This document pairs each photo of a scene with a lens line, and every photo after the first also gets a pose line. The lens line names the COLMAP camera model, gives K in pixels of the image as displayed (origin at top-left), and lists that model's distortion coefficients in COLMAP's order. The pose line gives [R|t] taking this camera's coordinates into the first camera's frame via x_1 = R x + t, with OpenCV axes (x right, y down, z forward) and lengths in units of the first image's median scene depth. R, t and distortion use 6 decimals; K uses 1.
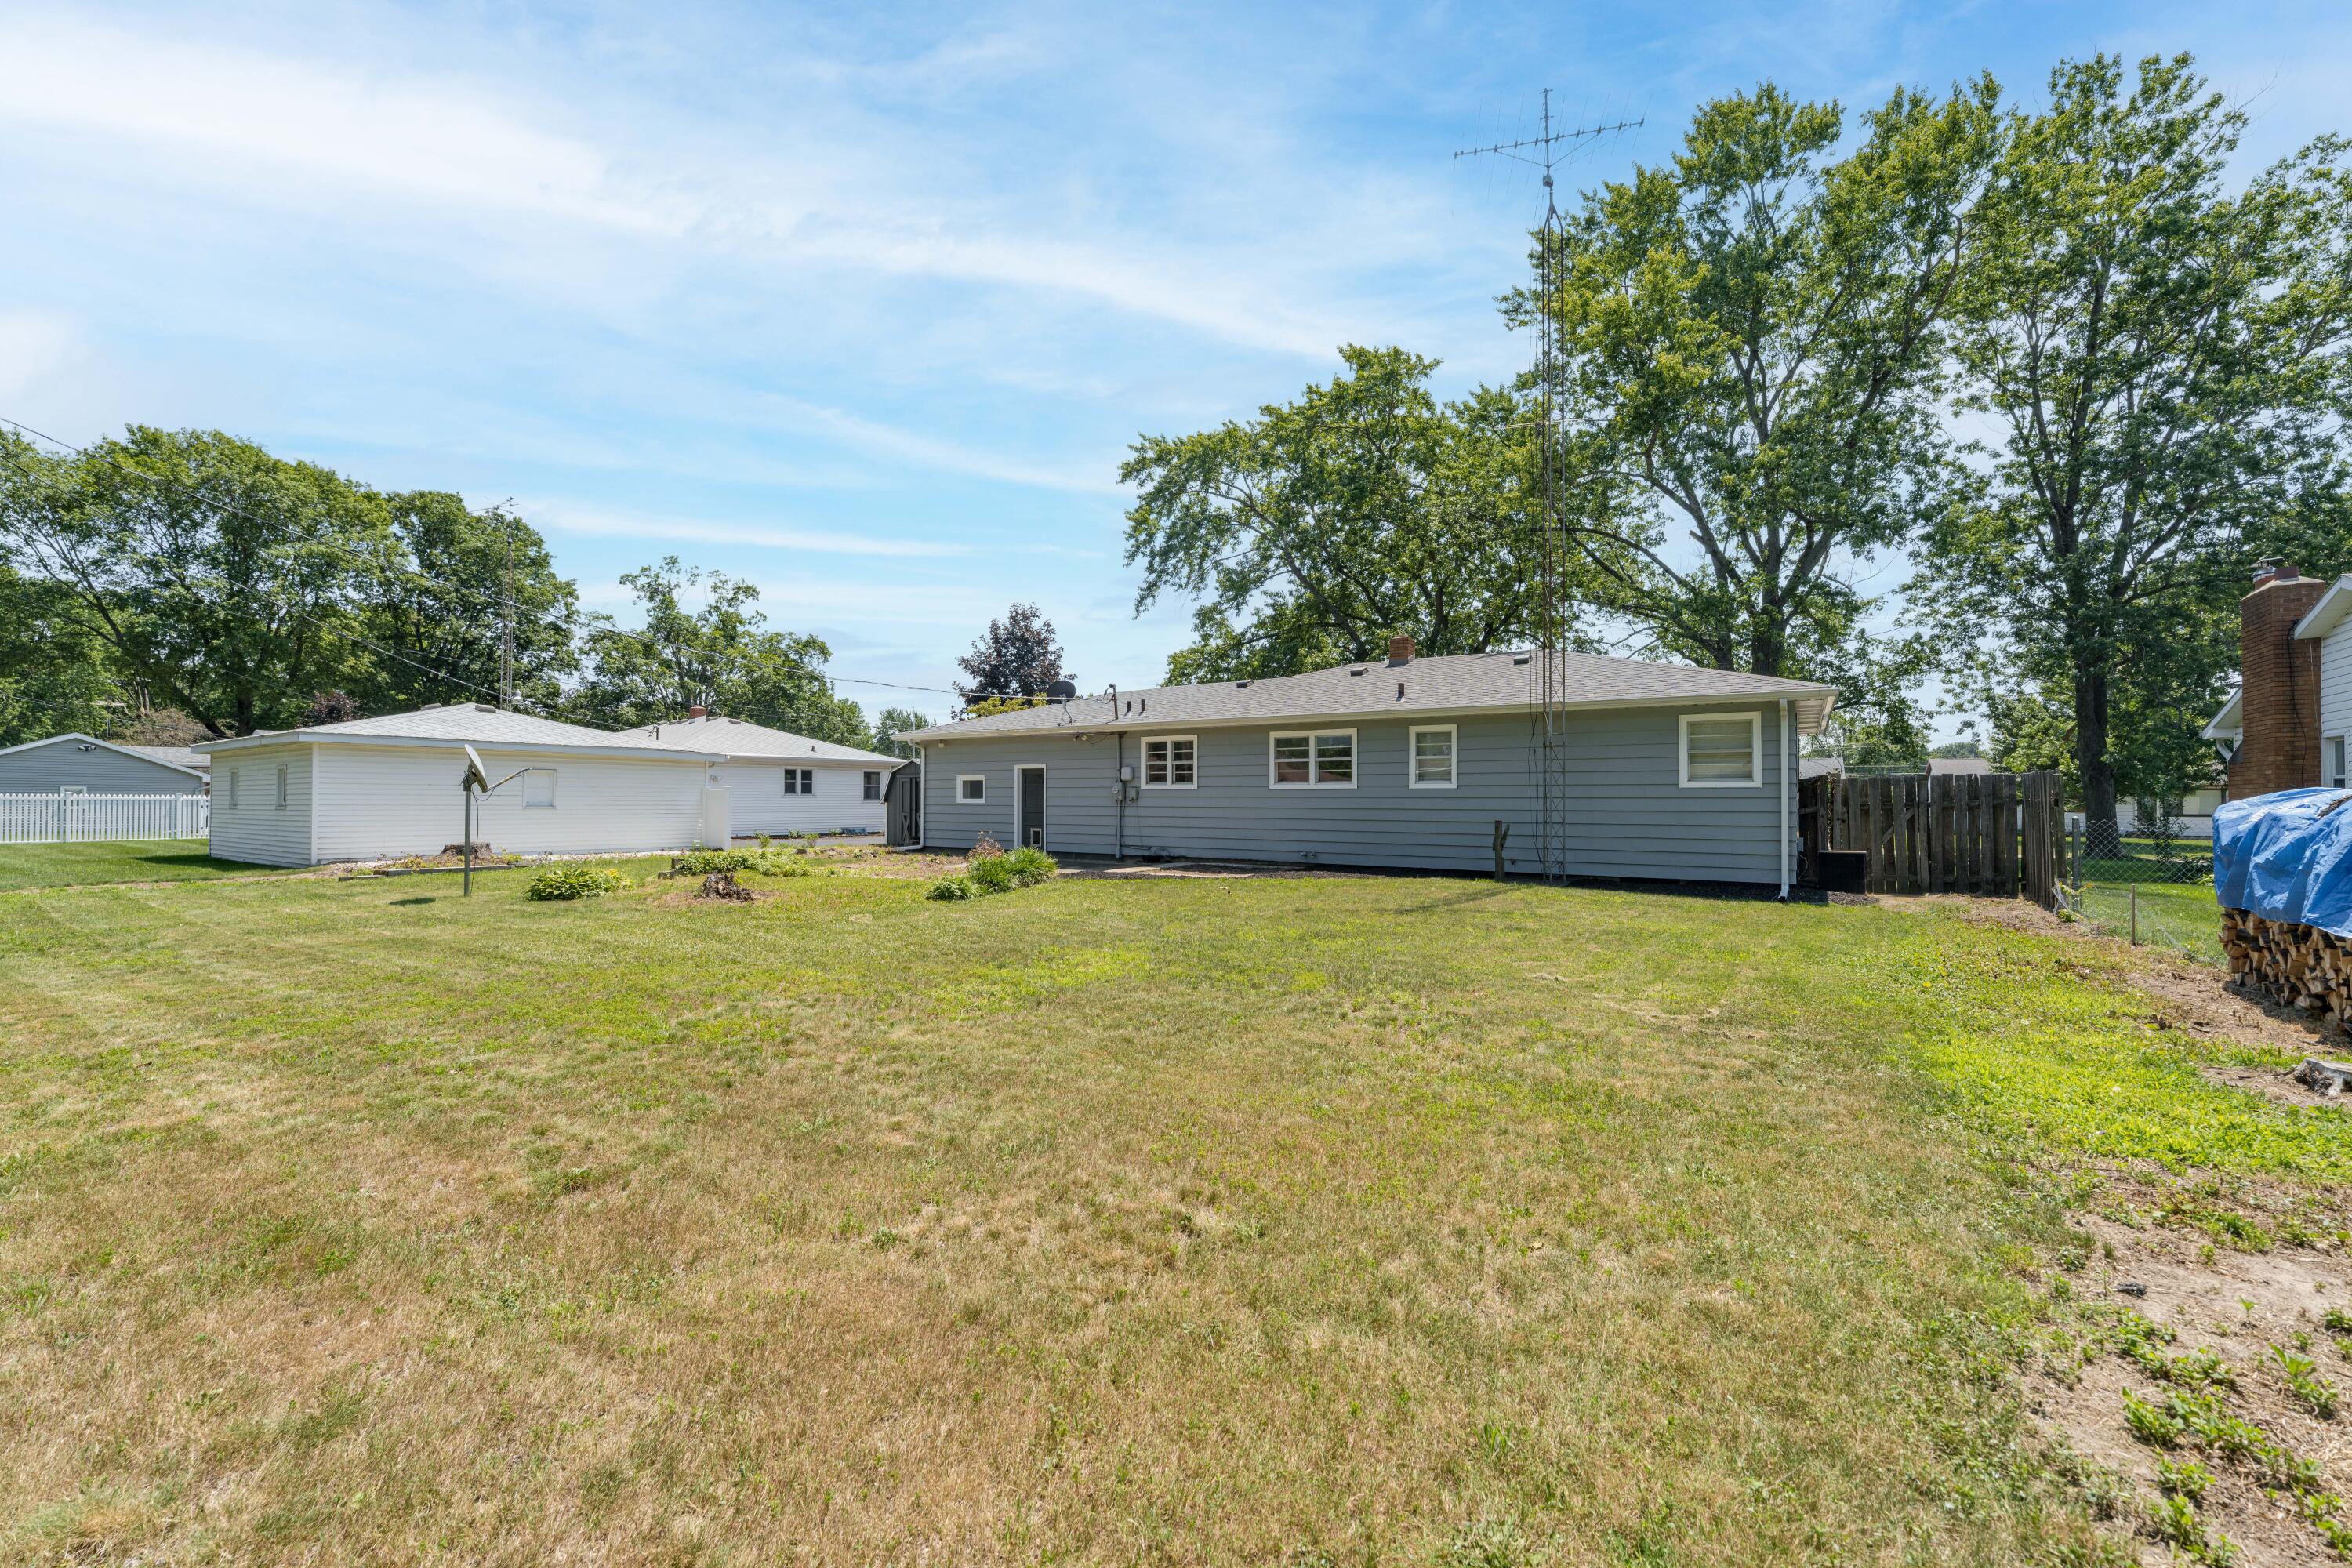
lens RADIAL K [[955.6, 0, 1181.2], [0, 955.6, 787.7], [0, 0, 1]] dist [0.000775, 0.000001]
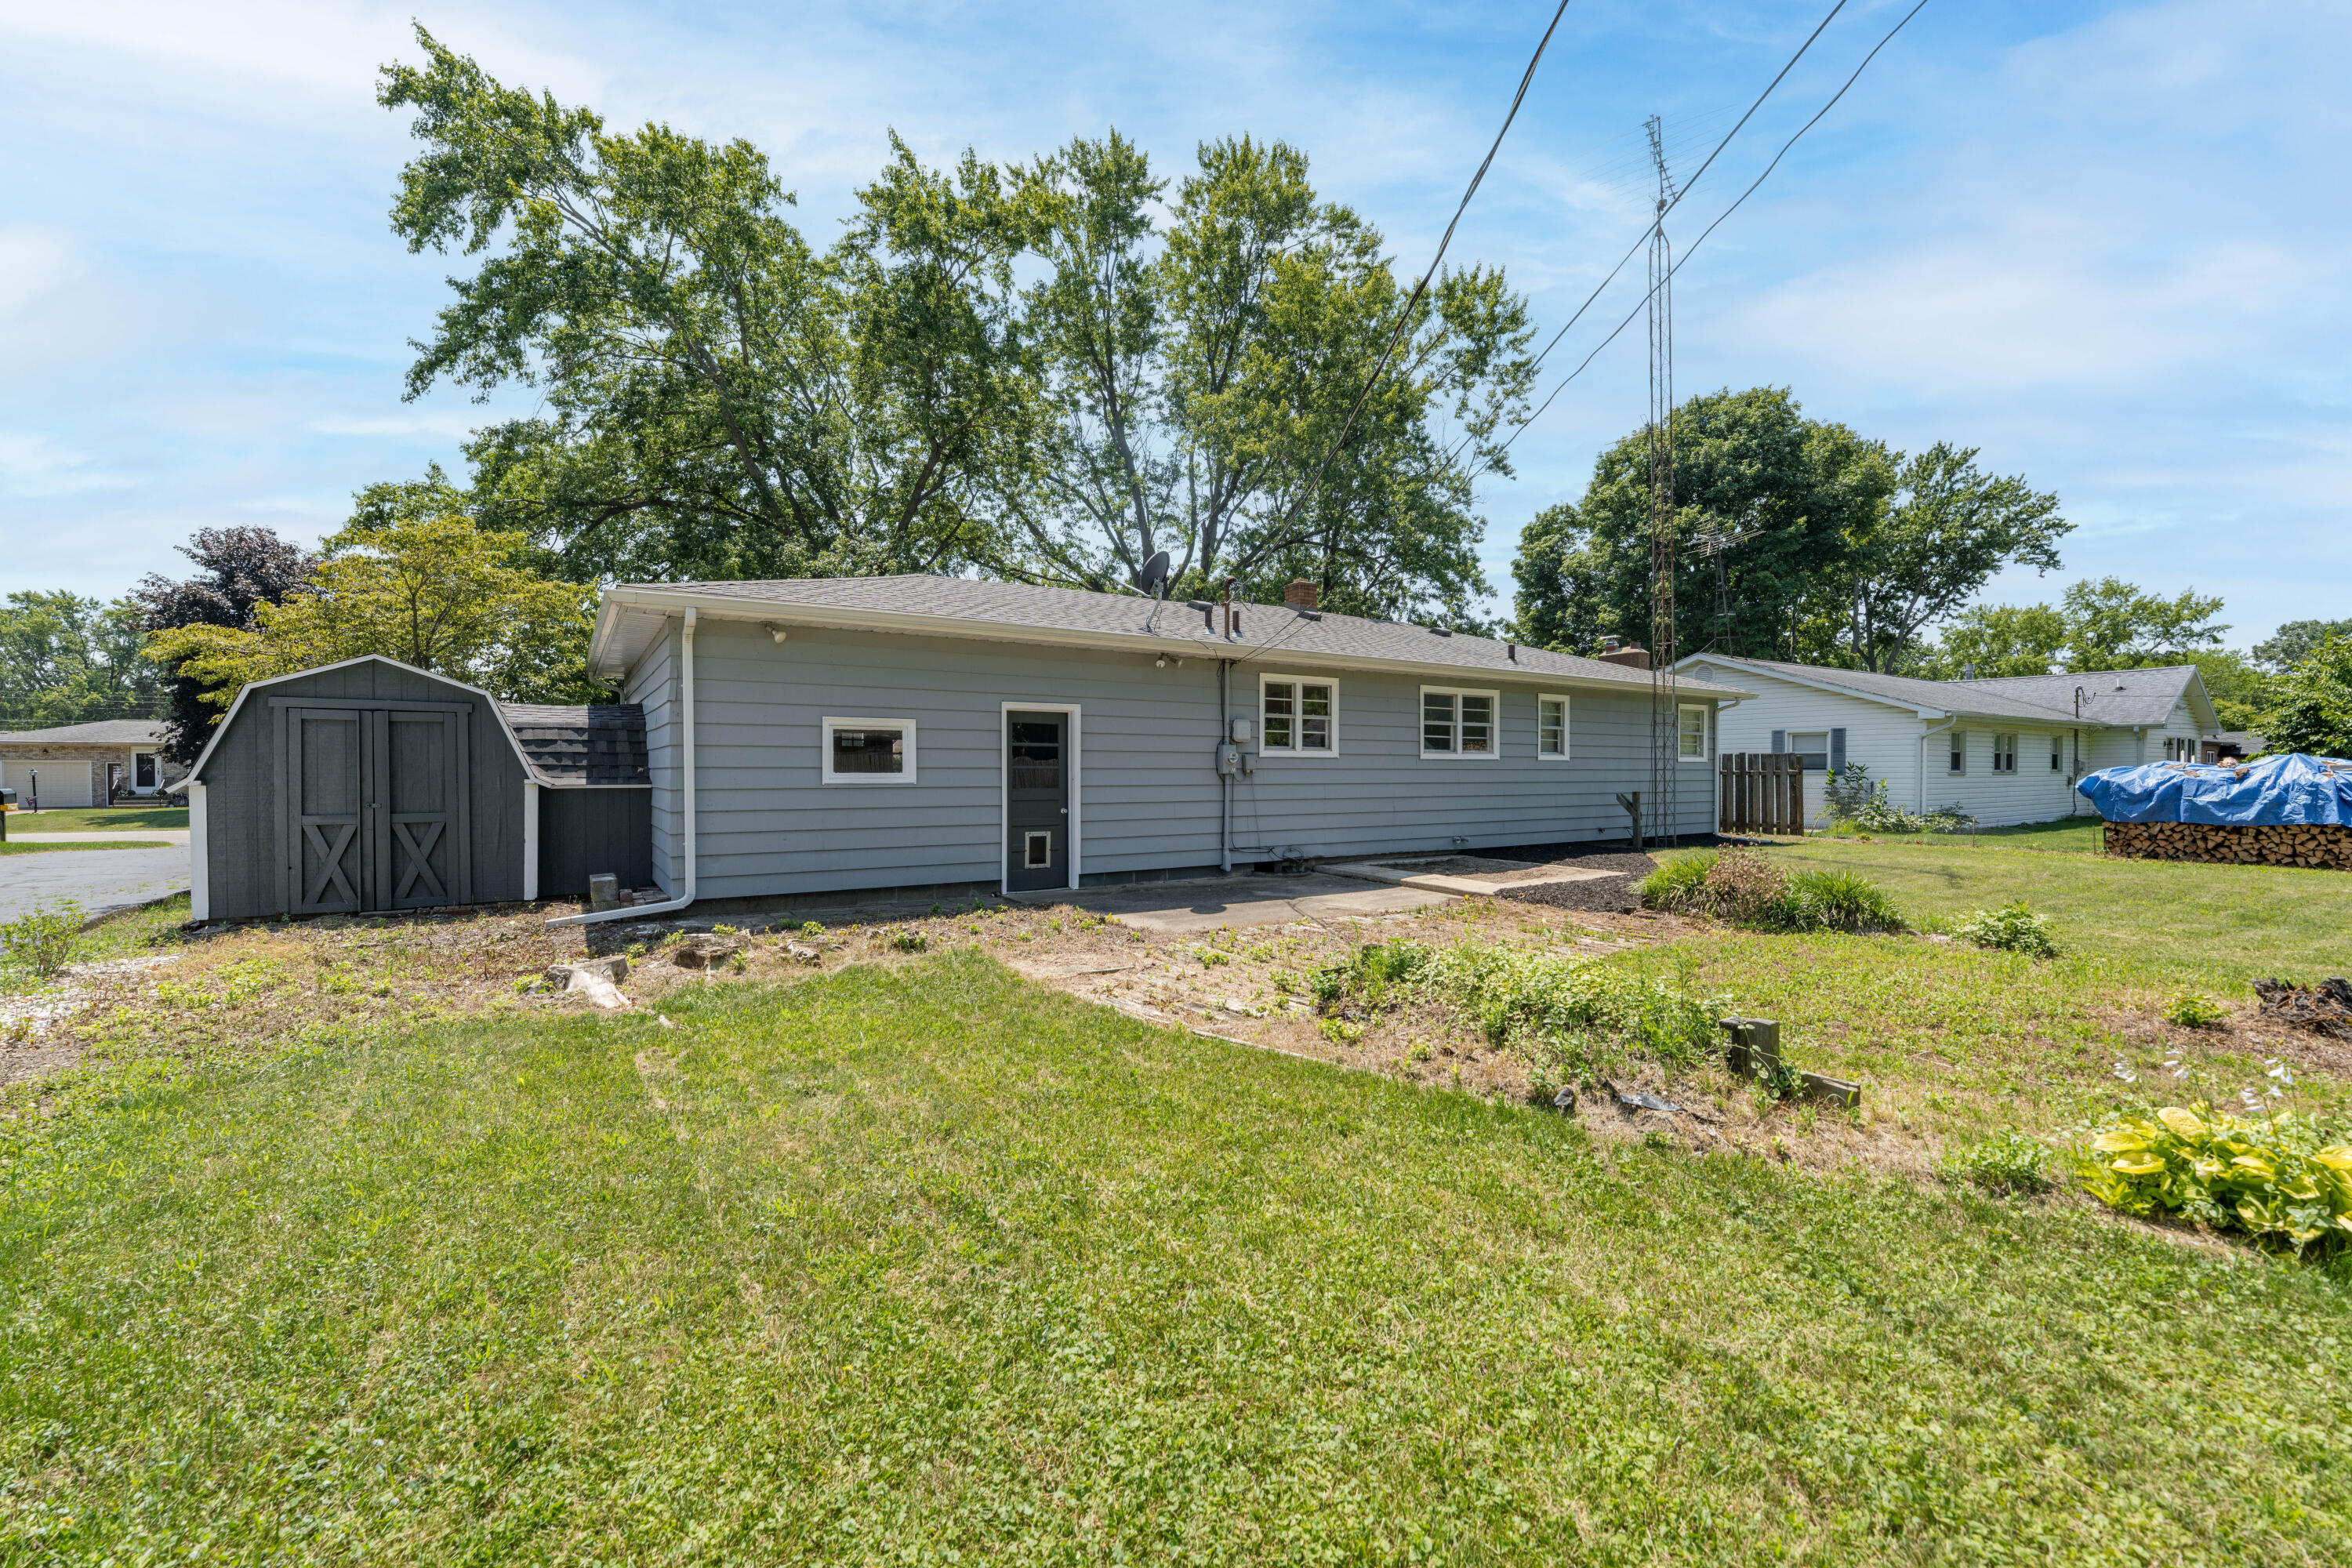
lens RADIAL K [[955.6, 0, 1178.3], [0, 955.6, 781.4], [0, 0, 1]] dist [0.000775, 0.000001]
pose [[0.390168, -0.014640, 0.920627, -0.645932], [-0.011637, 0.999715, 0.020829, 0.005260], [-0.920670, -0.018840, 0.389887, 0.820301]]
